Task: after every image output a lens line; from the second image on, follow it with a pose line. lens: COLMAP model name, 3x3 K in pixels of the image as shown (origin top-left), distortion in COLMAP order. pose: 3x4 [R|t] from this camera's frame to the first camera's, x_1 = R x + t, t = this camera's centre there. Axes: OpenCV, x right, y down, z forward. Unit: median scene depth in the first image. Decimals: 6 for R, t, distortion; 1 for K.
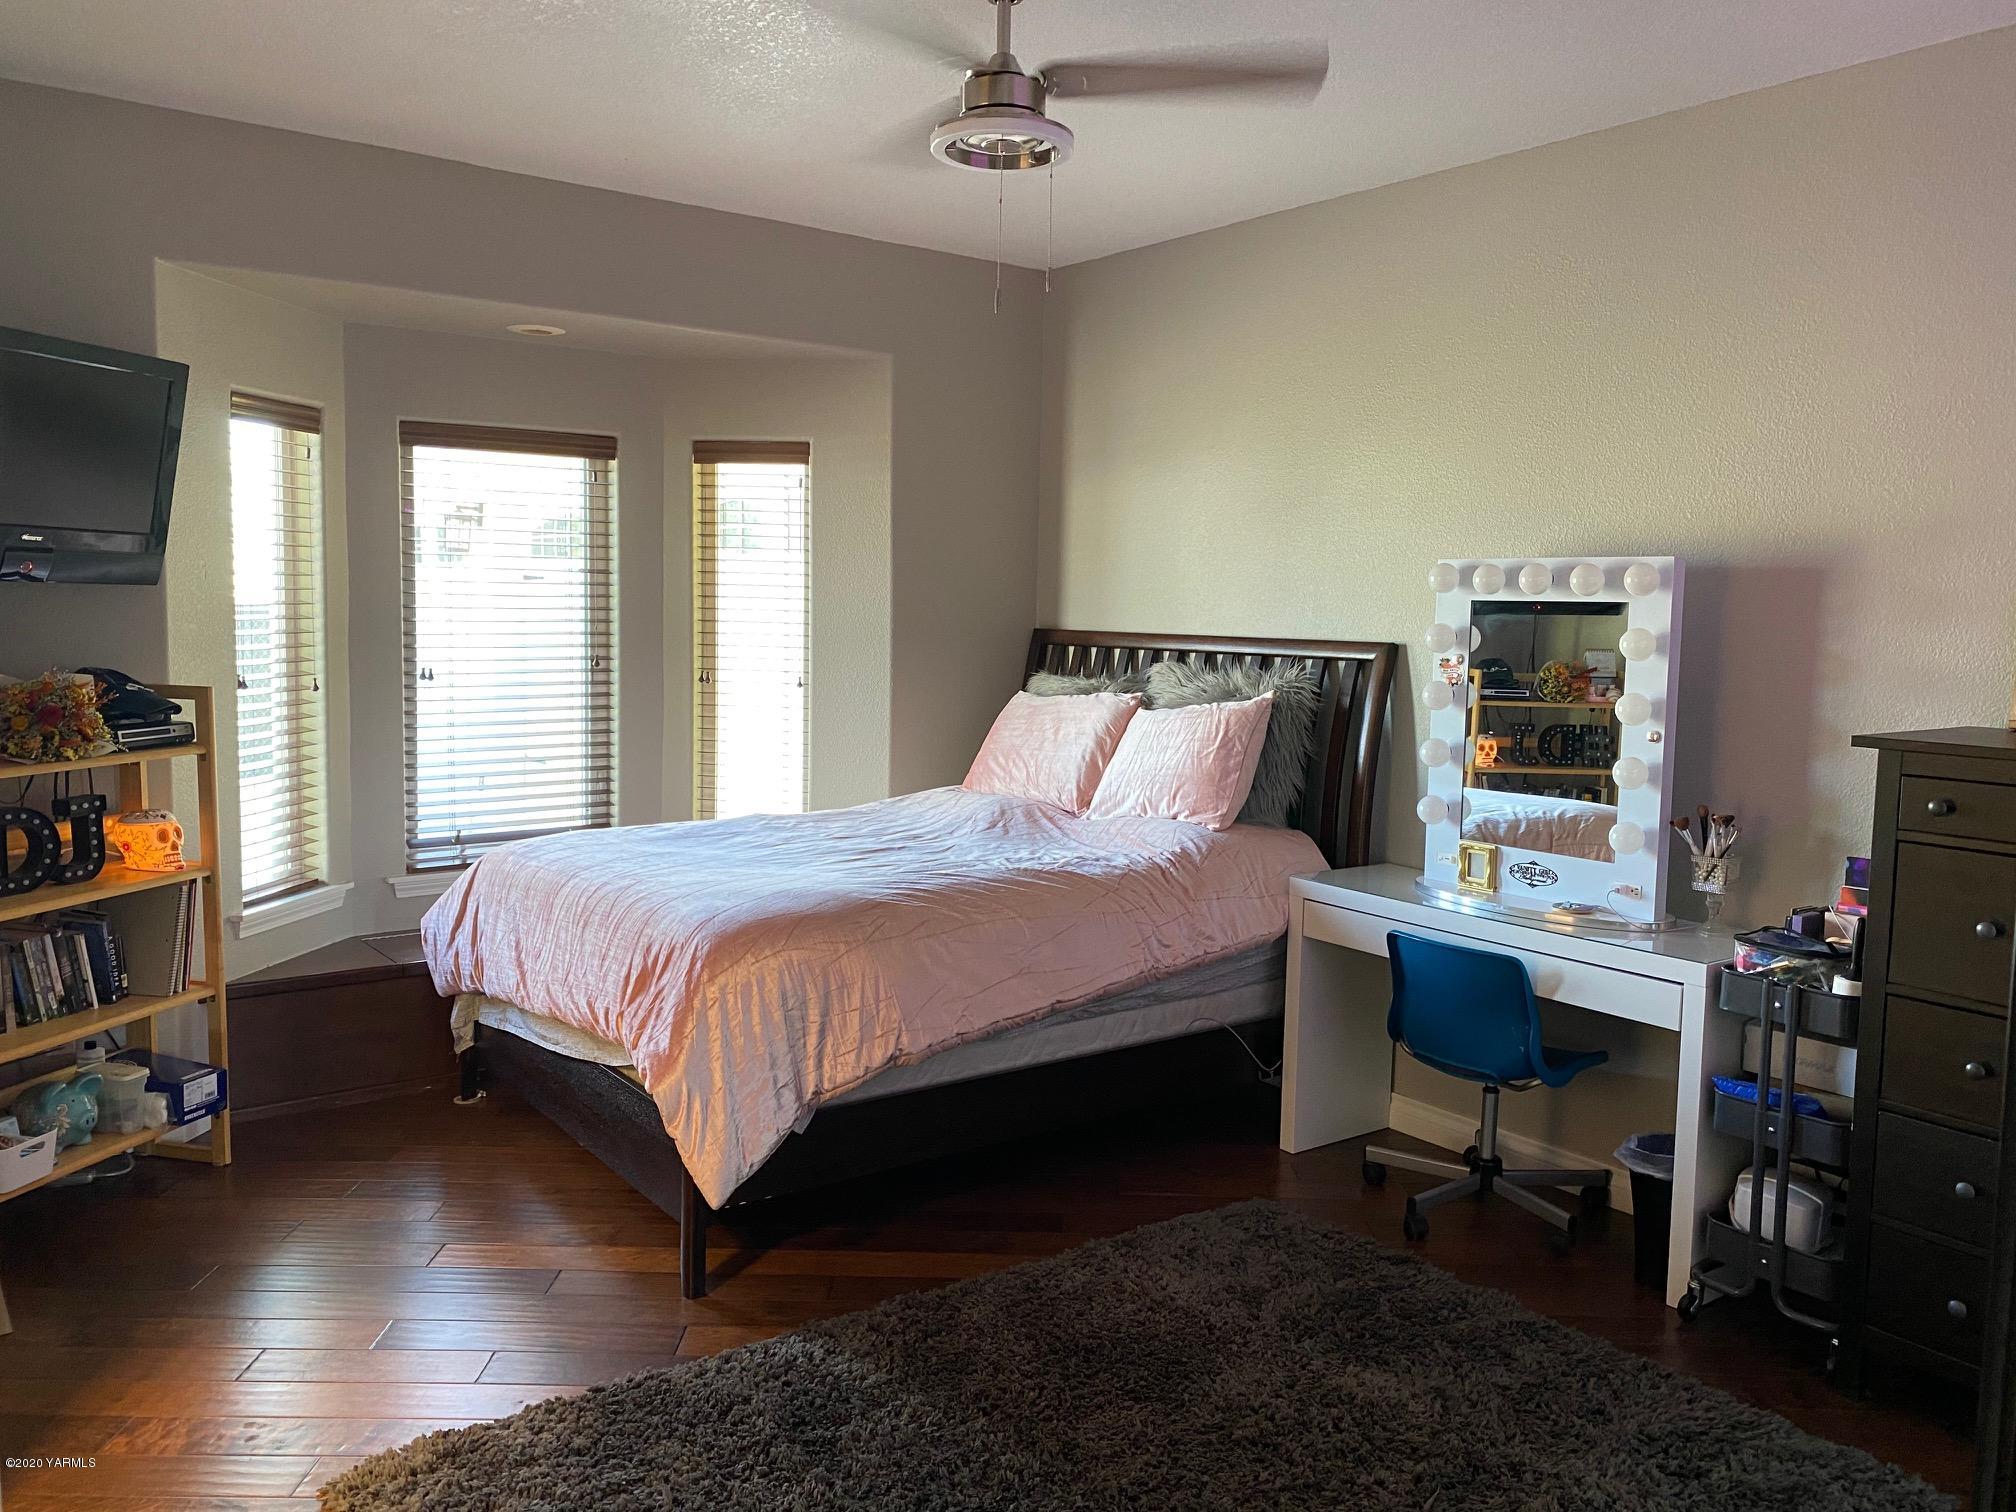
lens RADIAL K [[1521.6, 0, 1008.0], [0, 1521.6, 756.0], [0, 0, 1]] dist [-0.034211, 0.000016]
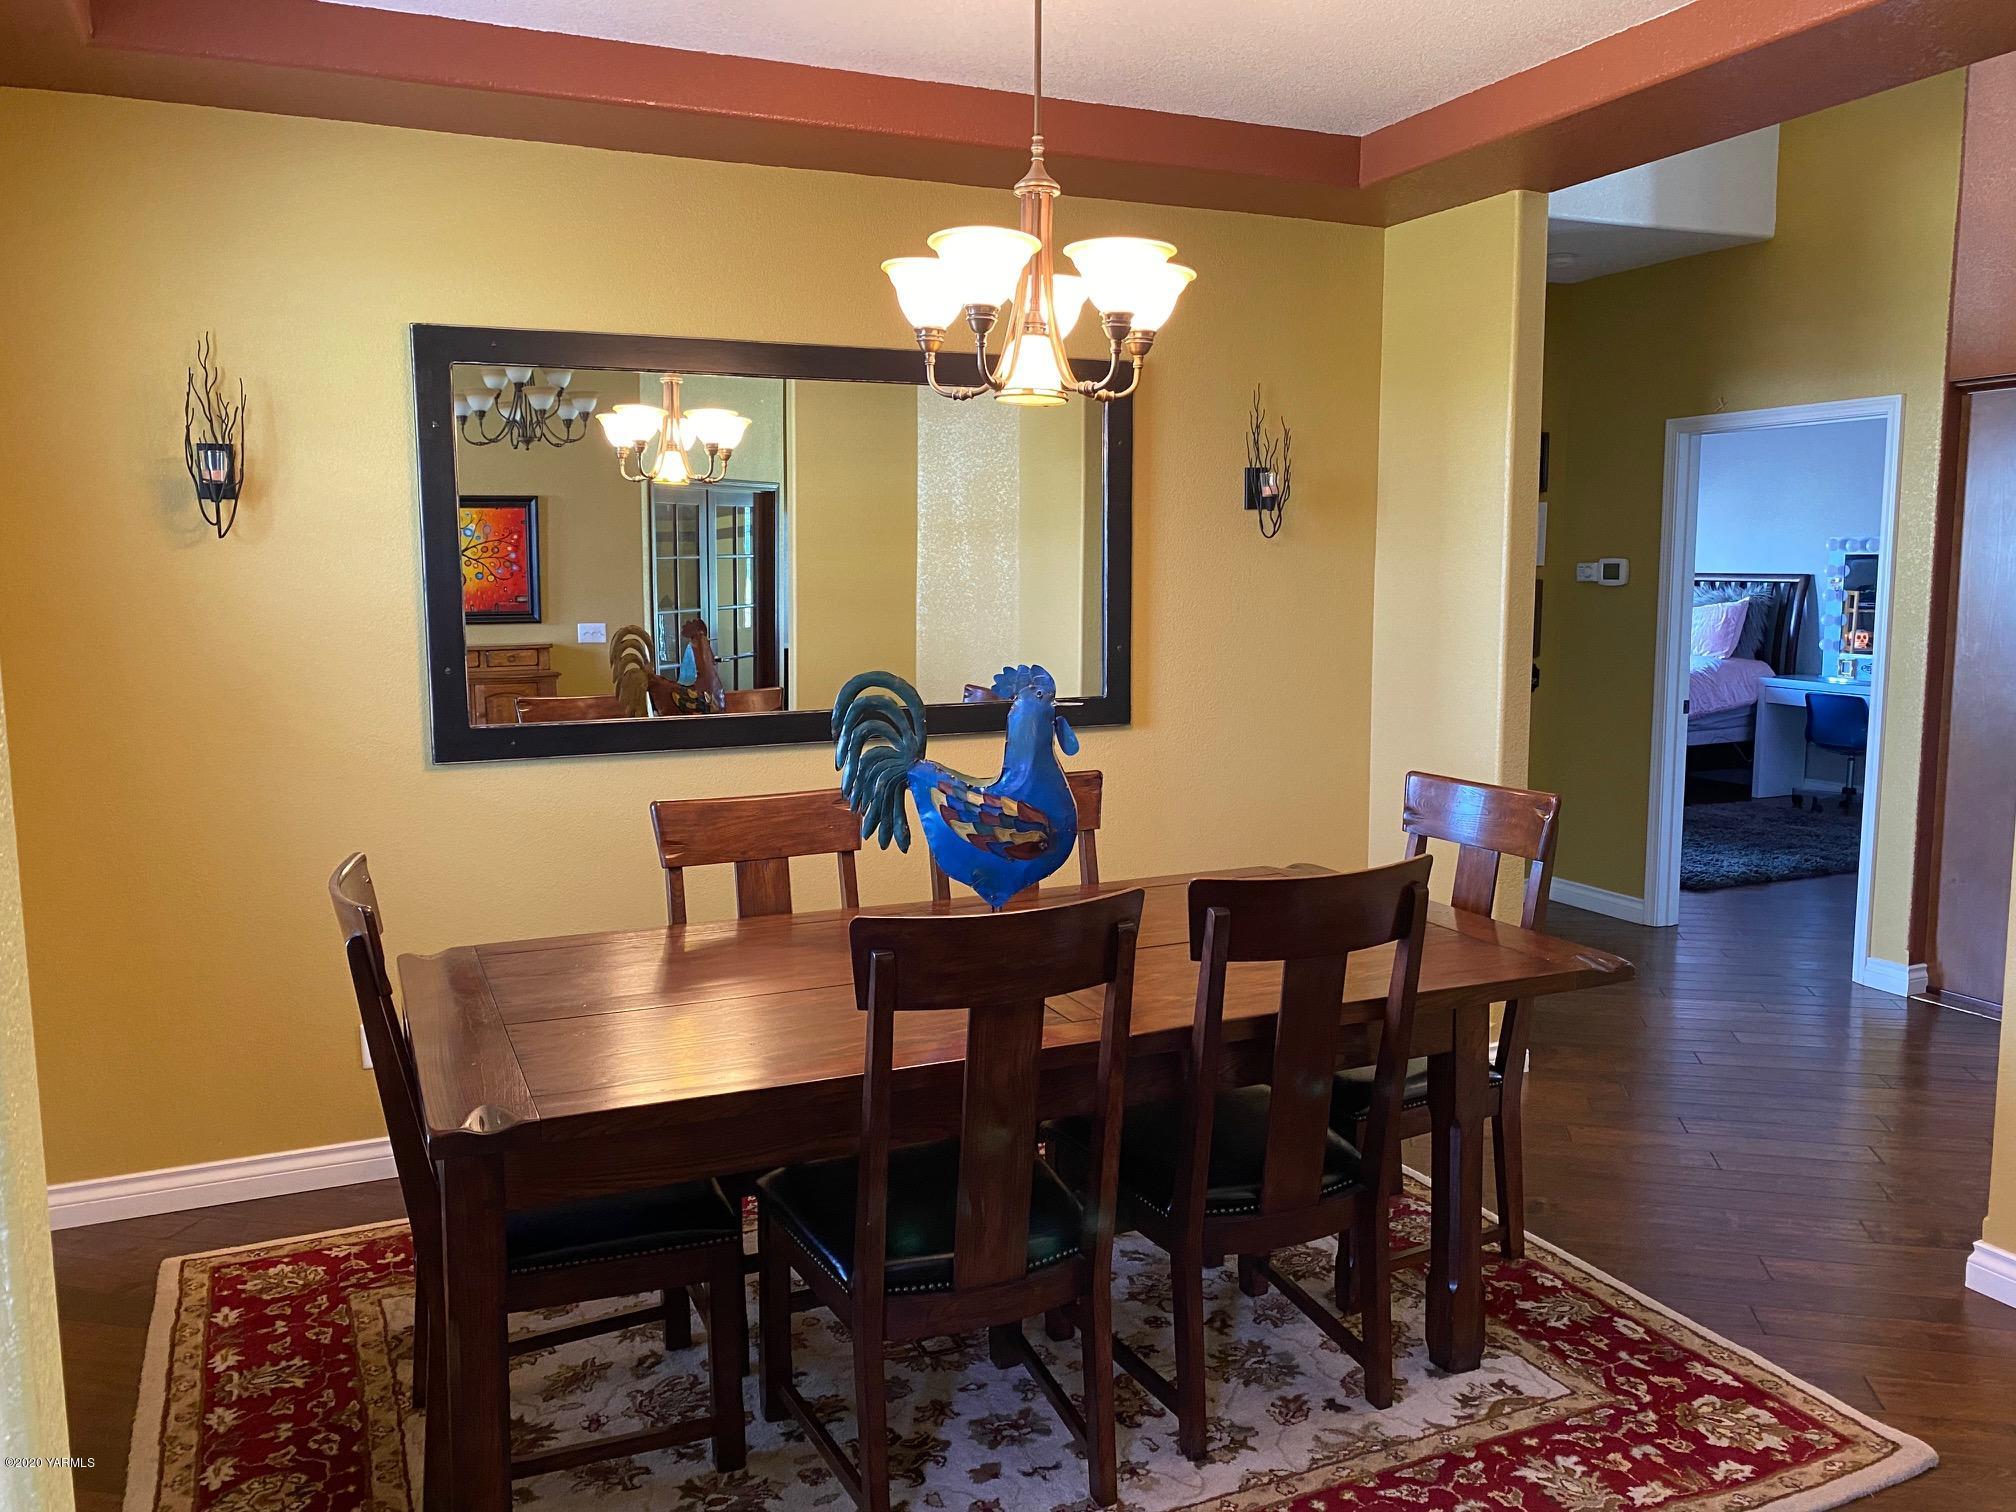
lens RADIAL K [[1521.6, 0, 1008.0], [0, 1521.6, 756.0], [0, 0, 1]] dist [-0.034211, 0.000016]
pose [[0.973963, 0.007918, -0.226571, -0.395232], [-0.002014, 0.999653, 0.026277, 0.139623], [0.226700, -0.025137, 0.973640, -1.452424]]
